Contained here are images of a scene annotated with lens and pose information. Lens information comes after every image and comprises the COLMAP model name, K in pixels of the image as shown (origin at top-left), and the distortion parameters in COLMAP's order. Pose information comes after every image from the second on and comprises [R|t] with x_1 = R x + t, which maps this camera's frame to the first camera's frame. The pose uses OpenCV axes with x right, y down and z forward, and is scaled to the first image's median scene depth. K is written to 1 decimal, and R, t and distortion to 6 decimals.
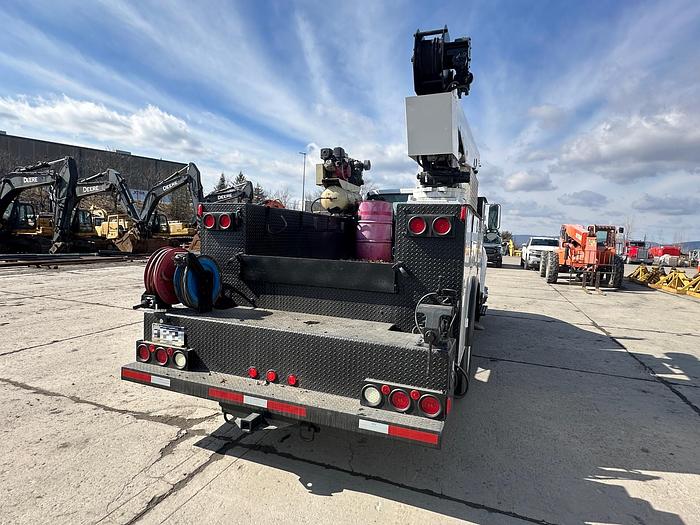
lens RADIAL K [[393.5, 0, 355.8], [0, 393.5, 265.6], [0, 0, 1]] dist [-0.001238, 0.002368]
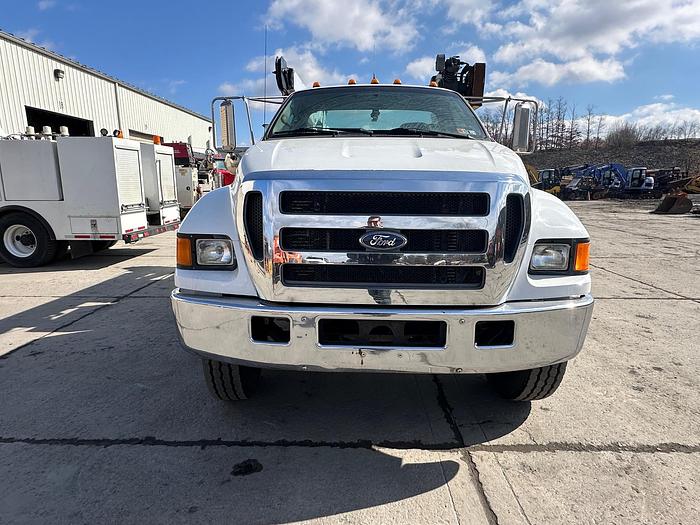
lens RADIAL K [[420.3, 0, 351.5], [0, 420.3, 264.5], [0, 0, 1]] dist [0.005885, -0.002787]
pose [[-0.947640, 0.025743, -0.318302, 0.837729], [-0.060054, 0.964596, 0.256804, -0.227605], [0.313644, 0.262473, -0.912543, 3.538382]]
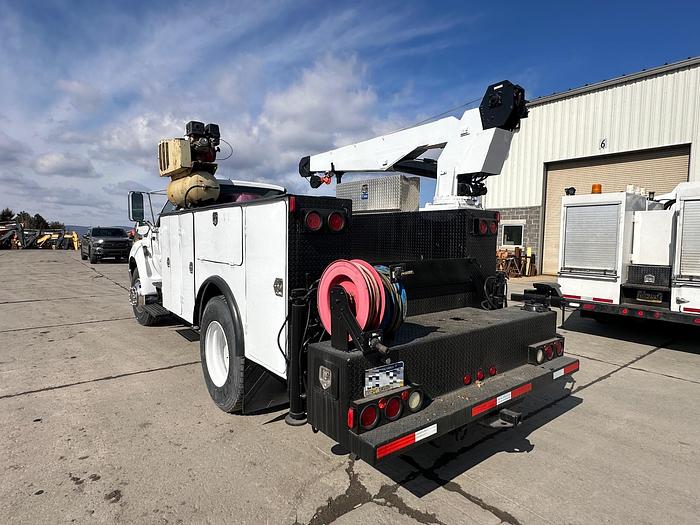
lens RADIAL K [[393.5, 0, 347.7], [0, 393.5, 266.4], [0, 0, 1]] dist [-0.001238, 0.002368]
pose [[0.529394, -0.097290, 0.842779, -1.089468], [0.074490, 0.994897, 0.068060, -0.086433], [-0.845100, 0.026748, 0.533939, 0.647014]]
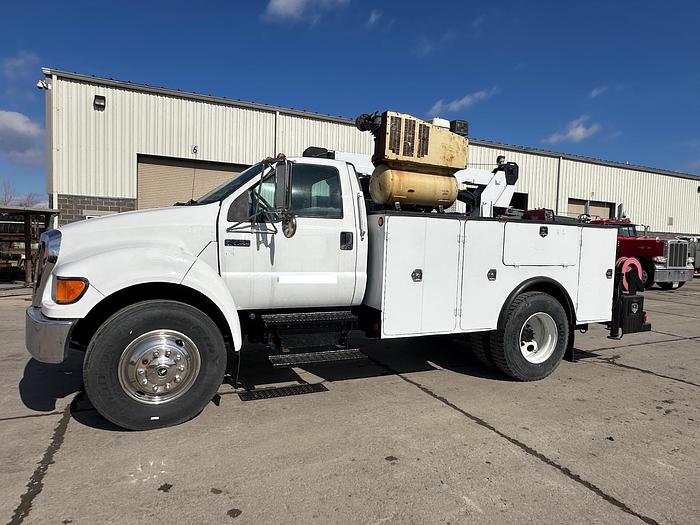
lens RADIAL K [[420.3, 0, 342.9], [0, 420.3, 269.2], [0, 0, 1]] dist [0.005885, -0.002787]
pose [[-0.686903, -0.109315, 0.718481, -0.940073], [0.000923, 0.988491, 0.151279, -0.272515], [-0.726749, 0.104577, -0.678896, 3.169162]]
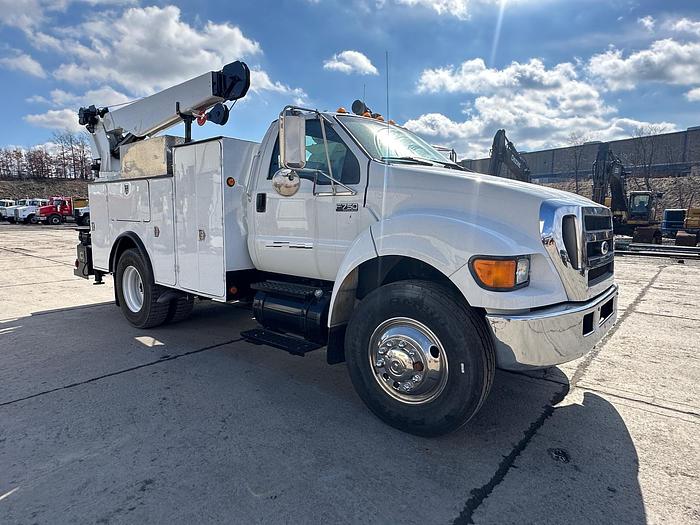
lens RADIAL K [[420.3, 0, 348.1], [0, 420.3, 257.5], [0, 0, 1]] dist [0.005885, -0.002787]
pose [[-0.339740, 0.060185, -0.938592, 1.704817], [-0.098317, 0.990210, 0.099082, -0.115094], [0.935367, 0.125942, -0.330497, 2.725595]]
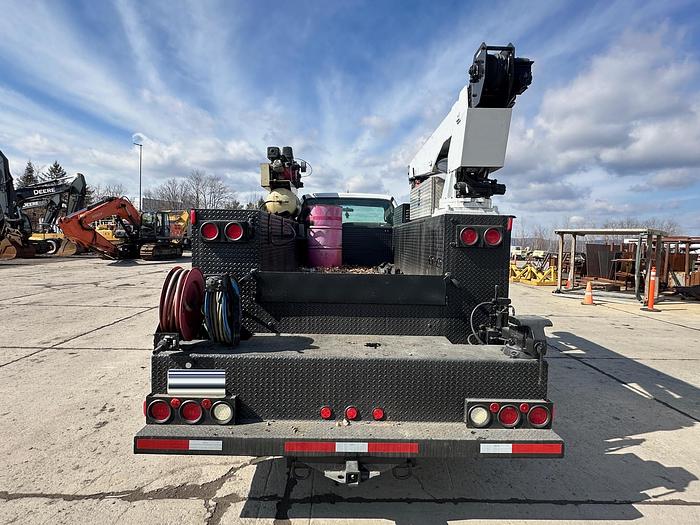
lens RADIAL K [[393.5, 0, 354.4], [0, 393.5, 262.4], [0, 0, 1]] dist [-0.001238, 0.002368]
pose [[0.929013, -0.037120, 0.368181, -0.452843], [0.039804, 0.999207, 0.000305, -0.044127], [-0.367901, 0.014372, 0.929754, 0.166405]]
